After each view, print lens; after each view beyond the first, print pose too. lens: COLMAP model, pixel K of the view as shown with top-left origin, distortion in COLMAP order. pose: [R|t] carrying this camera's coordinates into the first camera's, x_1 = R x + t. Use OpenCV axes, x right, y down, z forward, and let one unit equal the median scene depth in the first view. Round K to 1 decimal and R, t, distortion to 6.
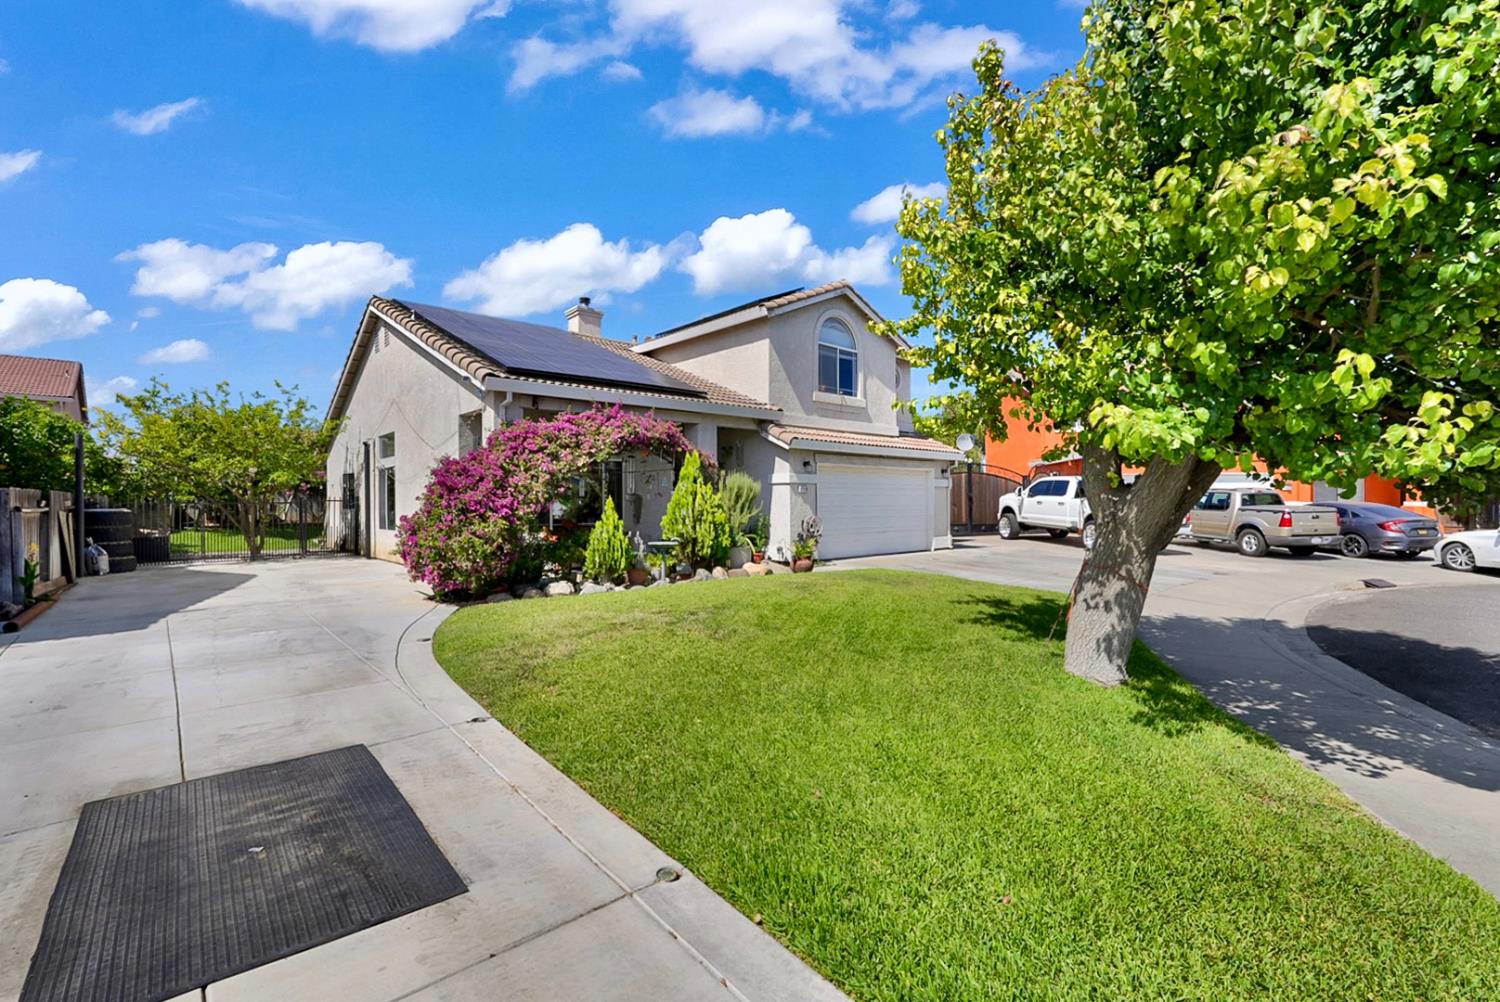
lens RADIAL K [[673.8, 0, 744.4], [0, 673.8, 497.2], [0, 0, 1]] dist [-0.003621, 0.001448]
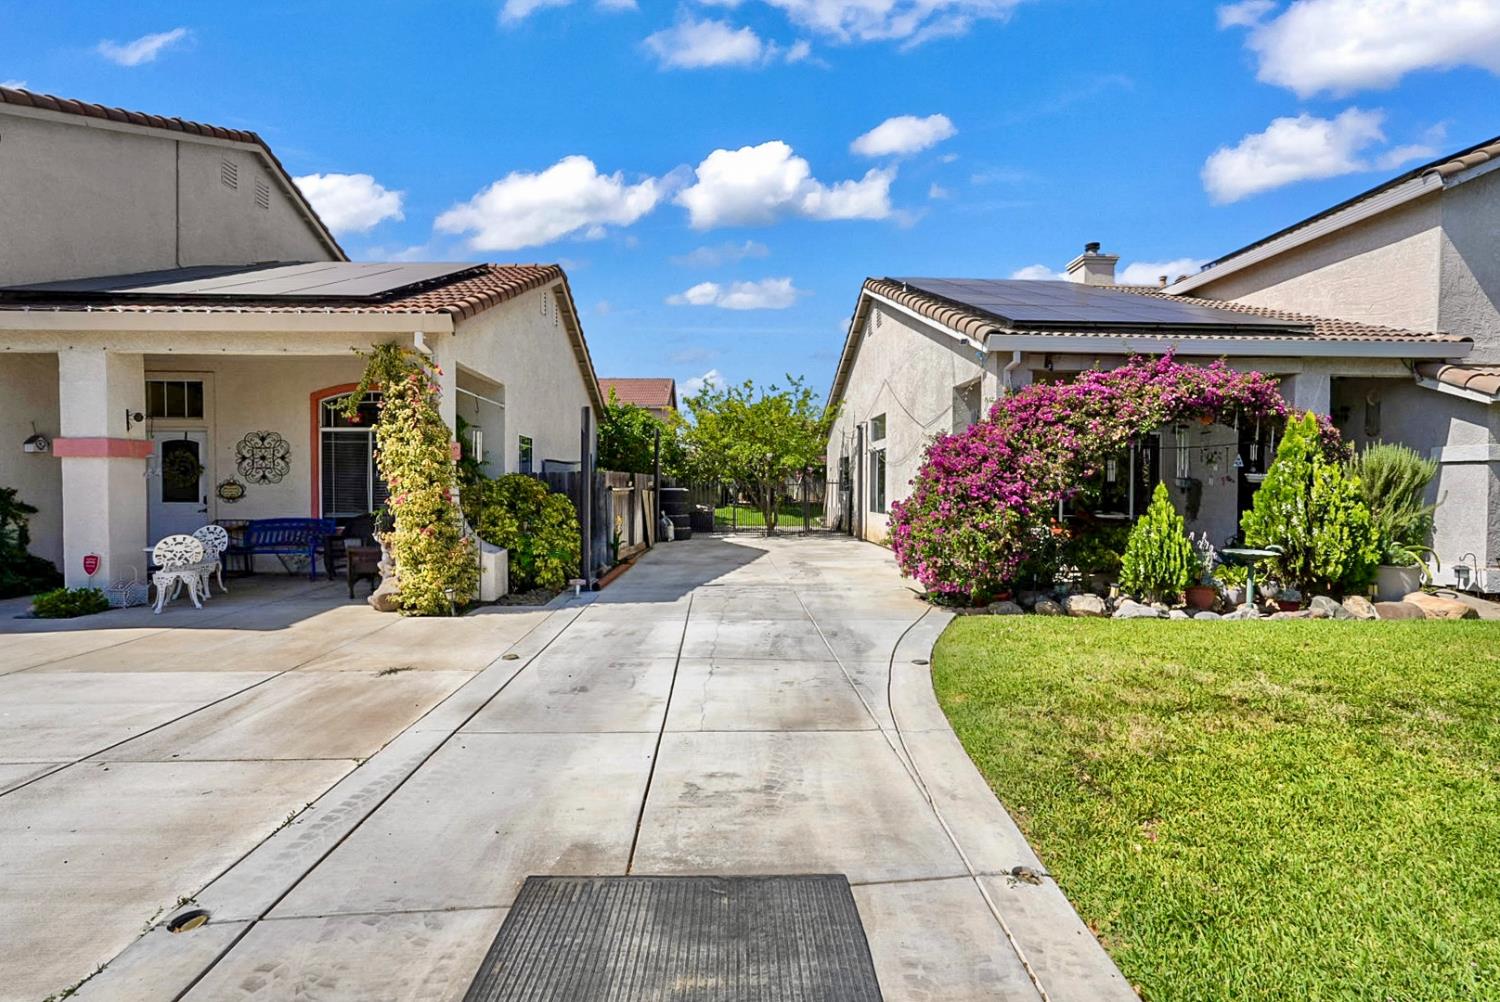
lens RADIAL K [[673.8, 0, 744.4], [0, 673.8, 497.2], [0, 0, 1]] dist [-0.003621, 0.001448]
pose [[0.776812, 0.022245, -0.629339, -0.089502], [-0.006770, 0.999613, 0.026976, -0.000717], [0.629696, -0.016695, 0.776662, 0.162196]]
